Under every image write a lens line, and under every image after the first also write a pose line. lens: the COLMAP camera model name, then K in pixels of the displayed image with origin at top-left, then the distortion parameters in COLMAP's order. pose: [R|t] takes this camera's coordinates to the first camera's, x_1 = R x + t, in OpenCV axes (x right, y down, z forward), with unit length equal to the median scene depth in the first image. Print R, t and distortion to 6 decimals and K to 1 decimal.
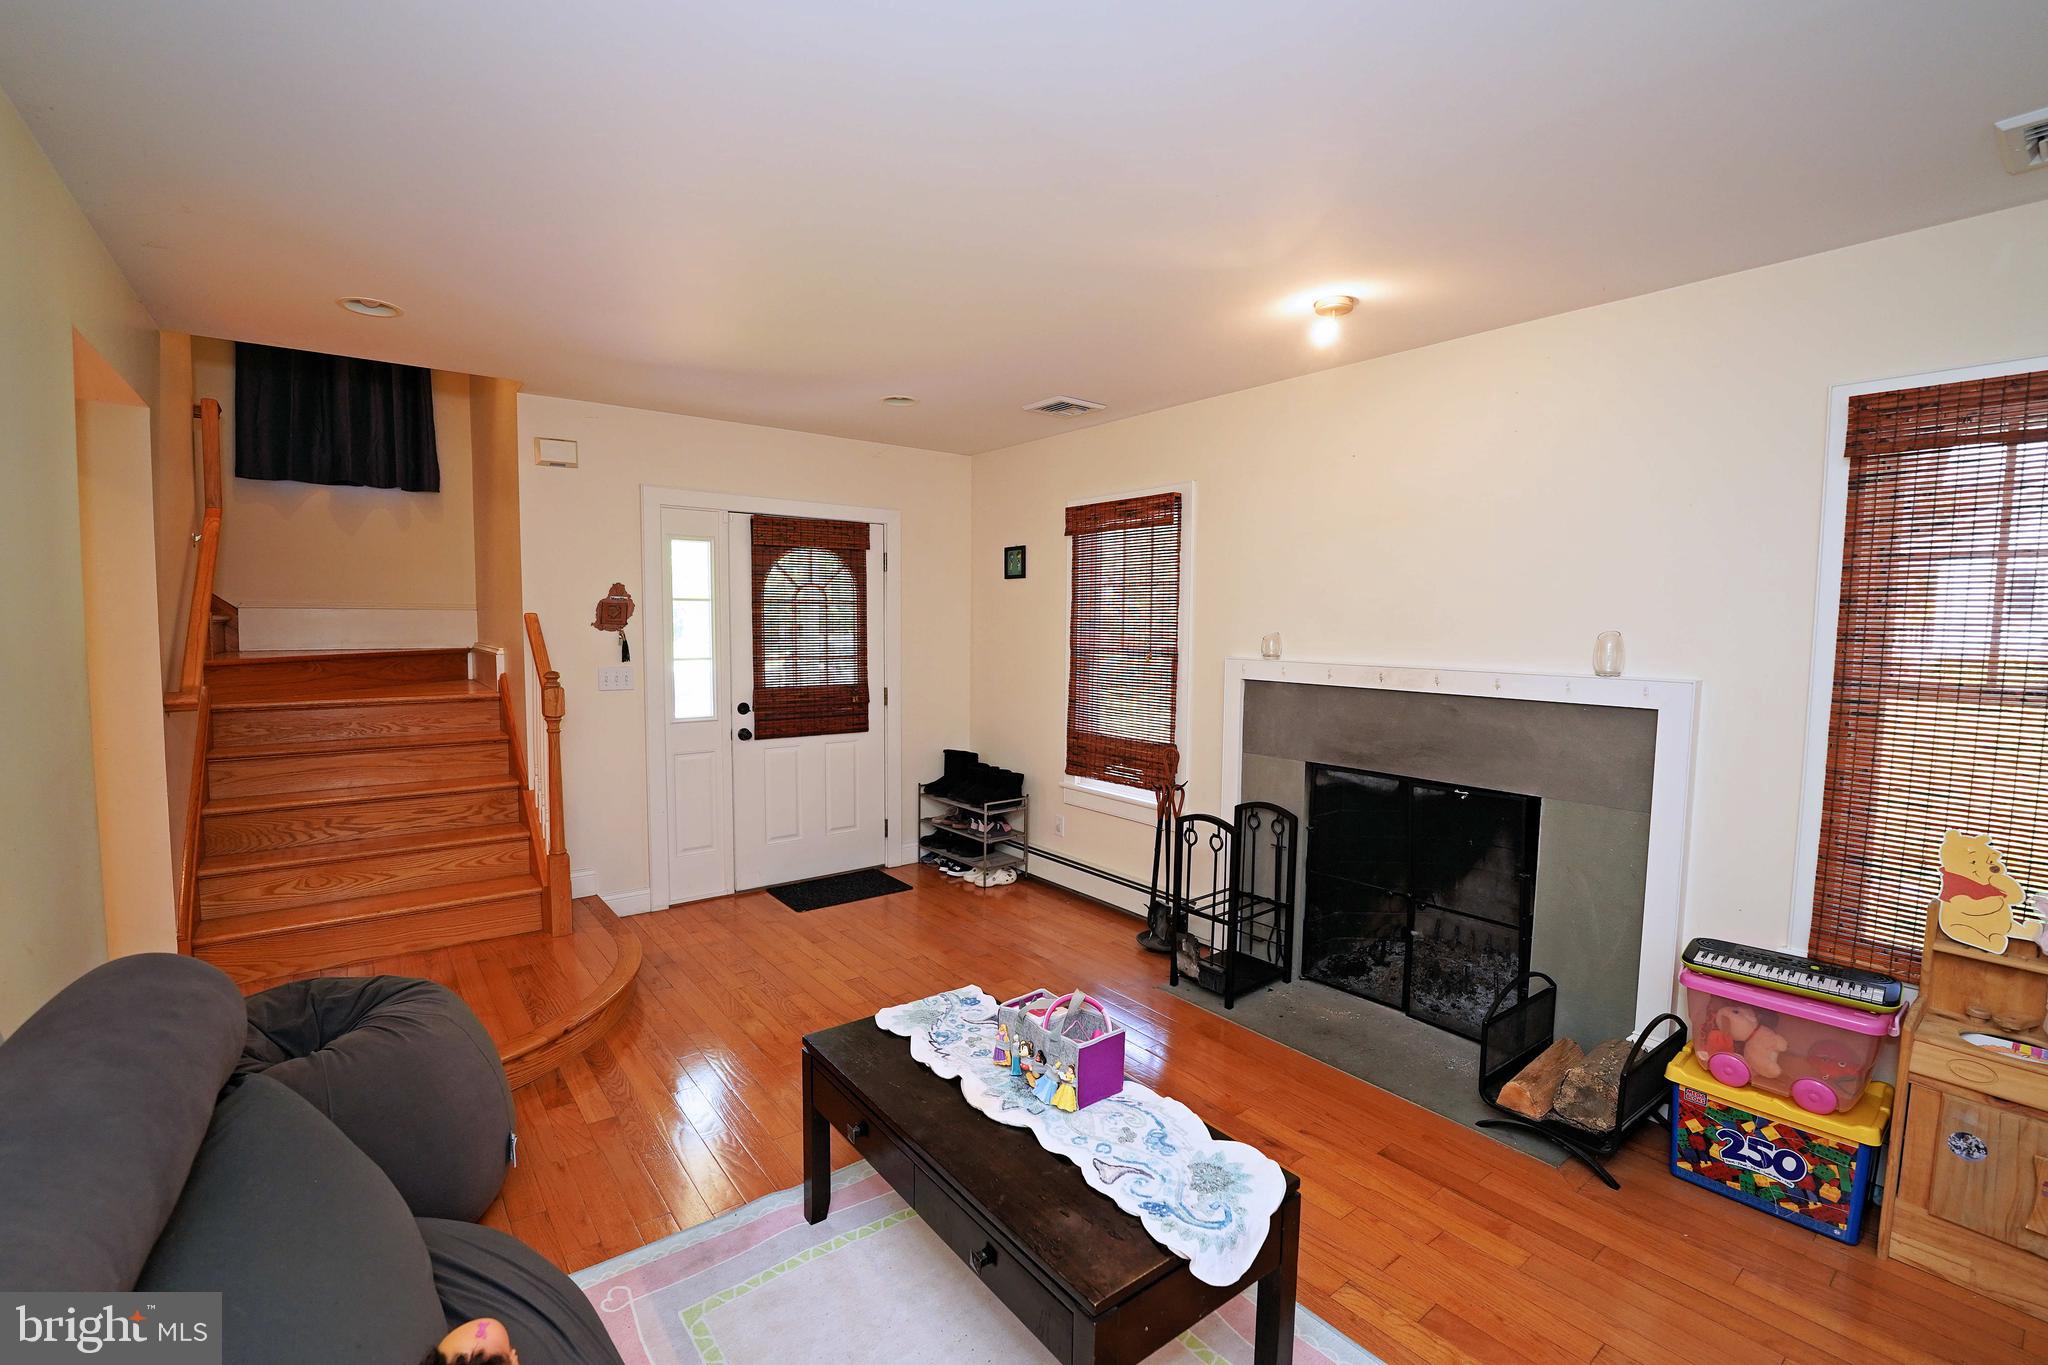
lens RADIAL K [[848.0, 0, 1008.8], [0, 848.0, 684.8], [0, 0, 1]] dist [-0.027246, 0.004540]
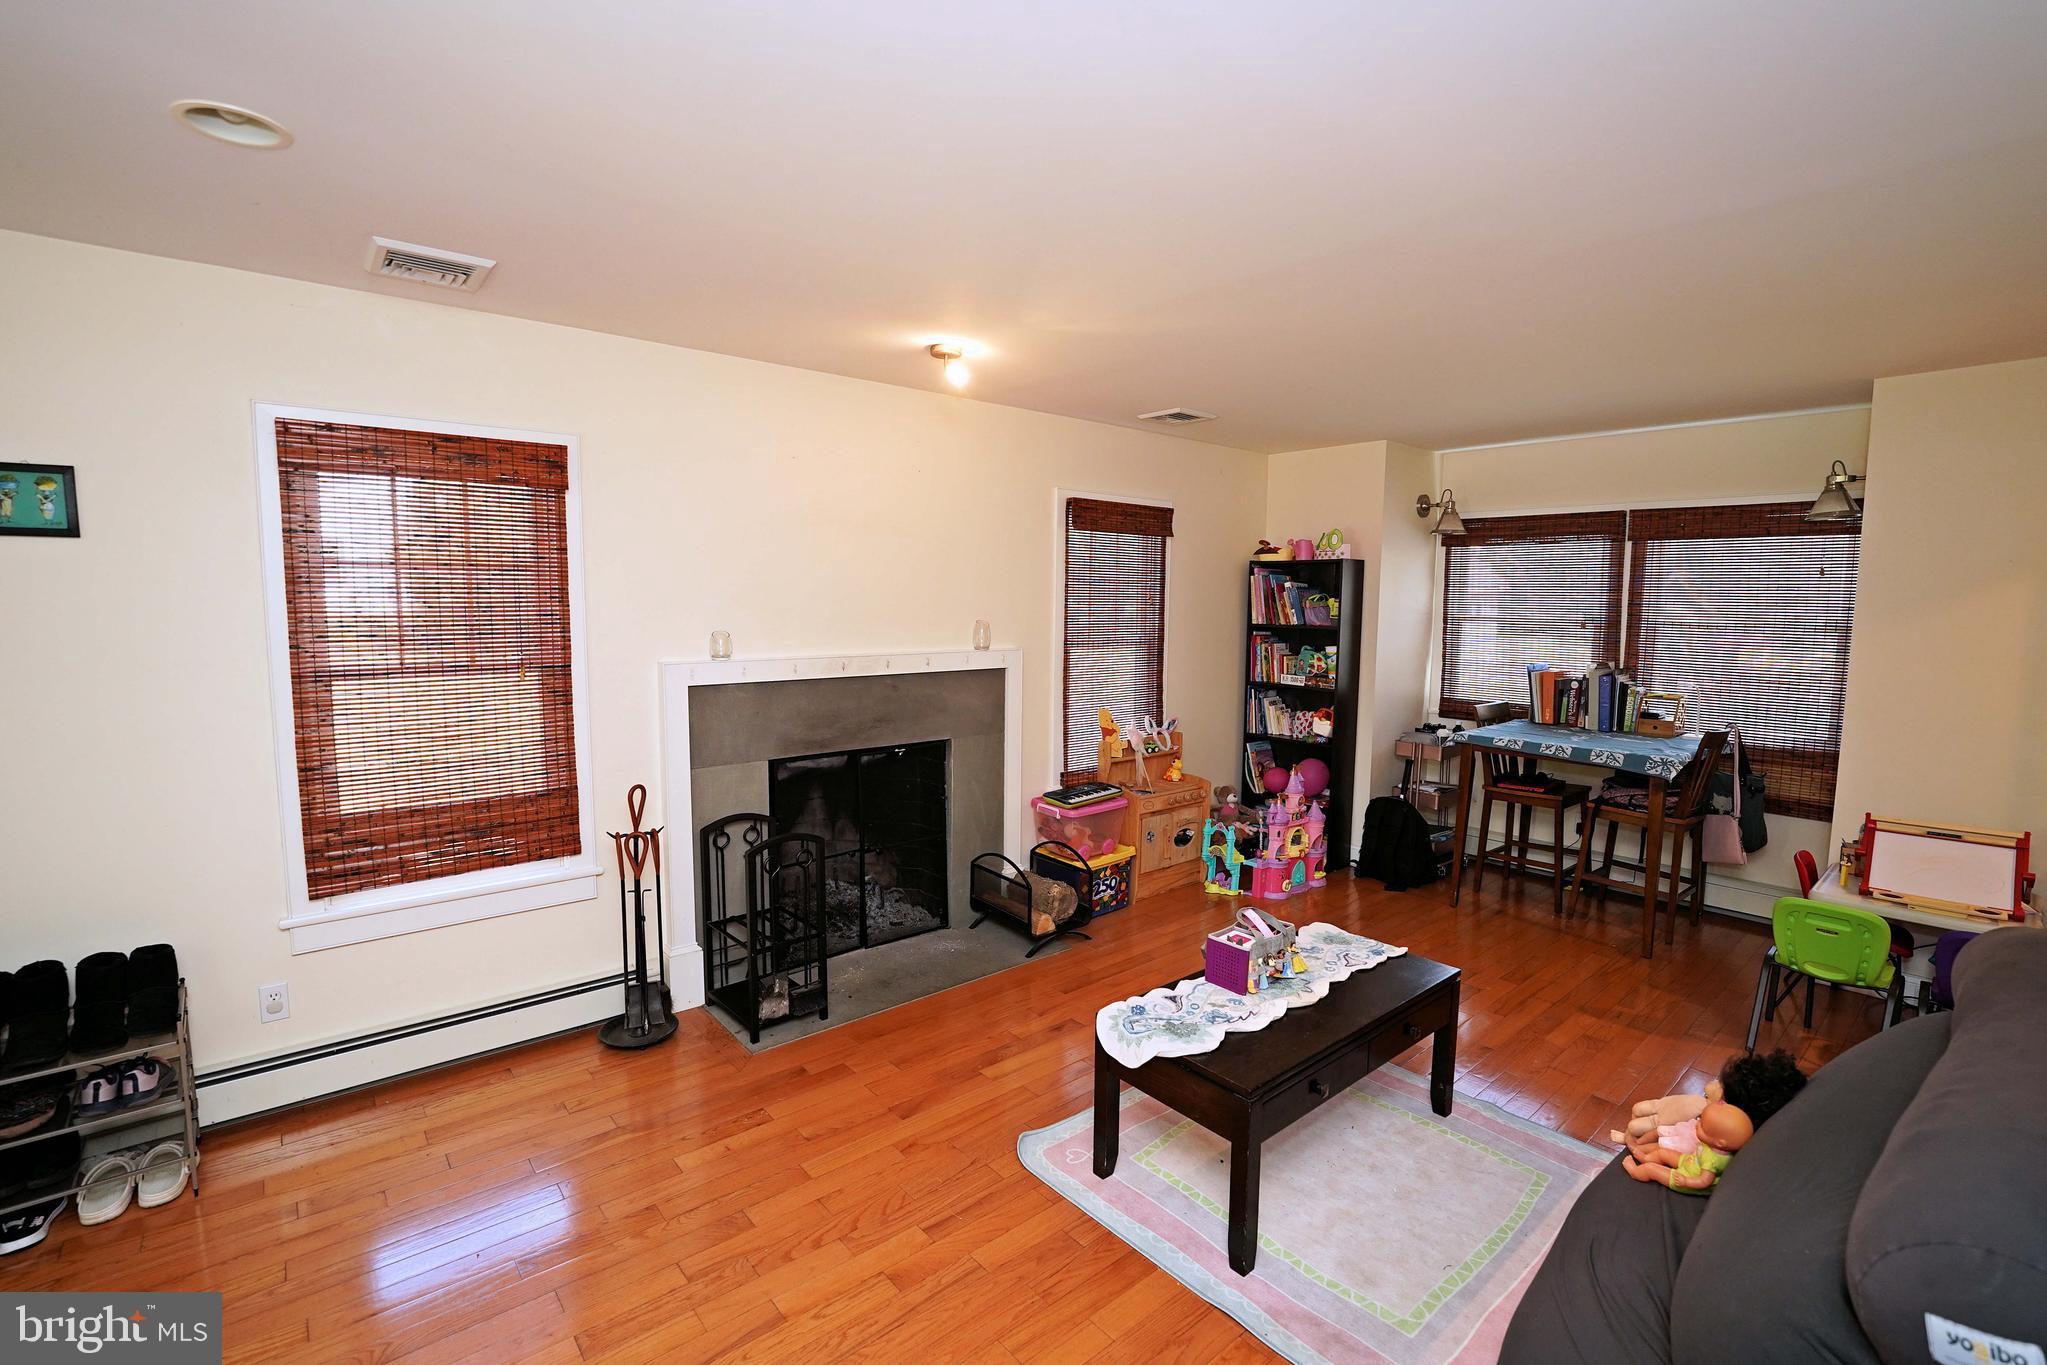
lens RADIAL K [[847.5, 0, 1006.4], [0, 847.5, 687.4], [0, 0, 1]] dist [-0.027246, 0.004540]
pose [[-0.002273, -0.093487, 0.995618, -0.483421], [0.082380, 0.992219, 0.093356, -0.048518], [-0.996598, 0.082231, 0.005446, 0.547659]]
